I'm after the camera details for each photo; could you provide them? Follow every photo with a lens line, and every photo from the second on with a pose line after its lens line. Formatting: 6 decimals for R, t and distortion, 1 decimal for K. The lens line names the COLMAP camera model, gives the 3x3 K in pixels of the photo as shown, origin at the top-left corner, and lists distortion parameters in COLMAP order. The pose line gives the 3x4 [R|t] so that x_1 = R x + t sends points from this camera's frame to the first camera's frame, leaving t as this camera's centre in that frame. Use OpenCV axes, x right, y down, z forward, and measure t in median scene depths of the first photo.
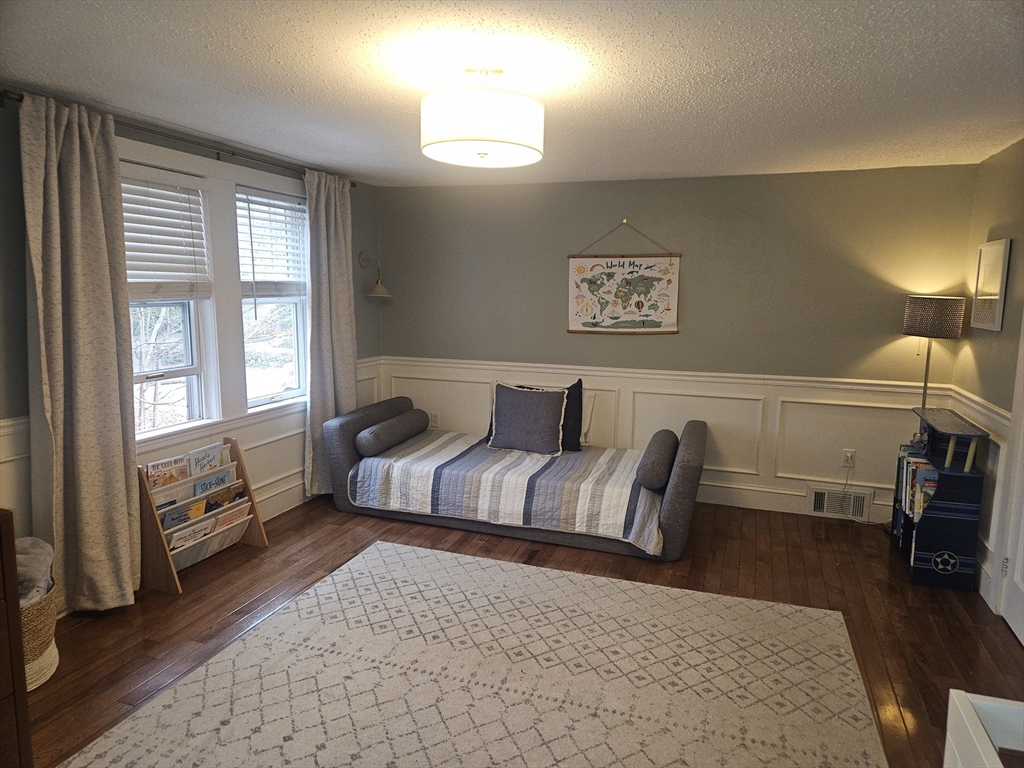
lens RADIAL K [[683.9, 0, 512.2], [0, 683.9, 388.1], [0, 0, 1]] dist [0.045598, -0.014571]
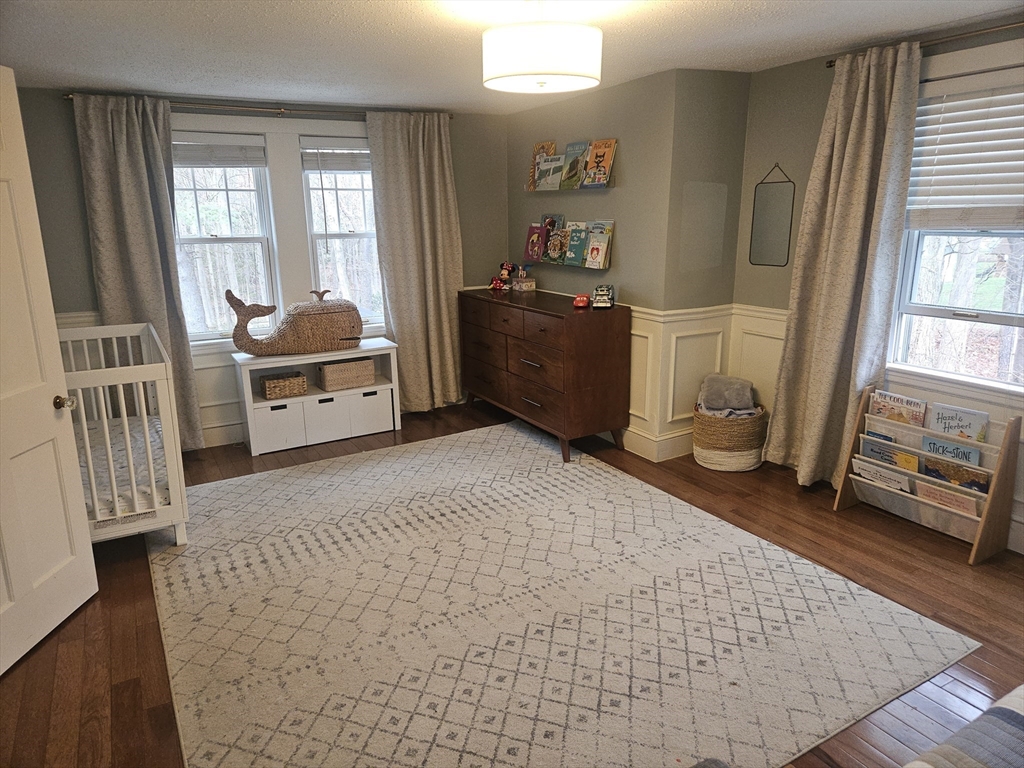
lens RADIAL K [[683.9, 0, 512.1], [0, 683.9, 378.3], [0, 0, 1]] dist [0.045598, -0.014571]
pose [[-0.657886, 0.171914, -0.733233, 0.600919], [-0.109352, 0.941475, 0.318854, -0.180488], [0.745136, 0.289950, -0.600584, 1.250468]]
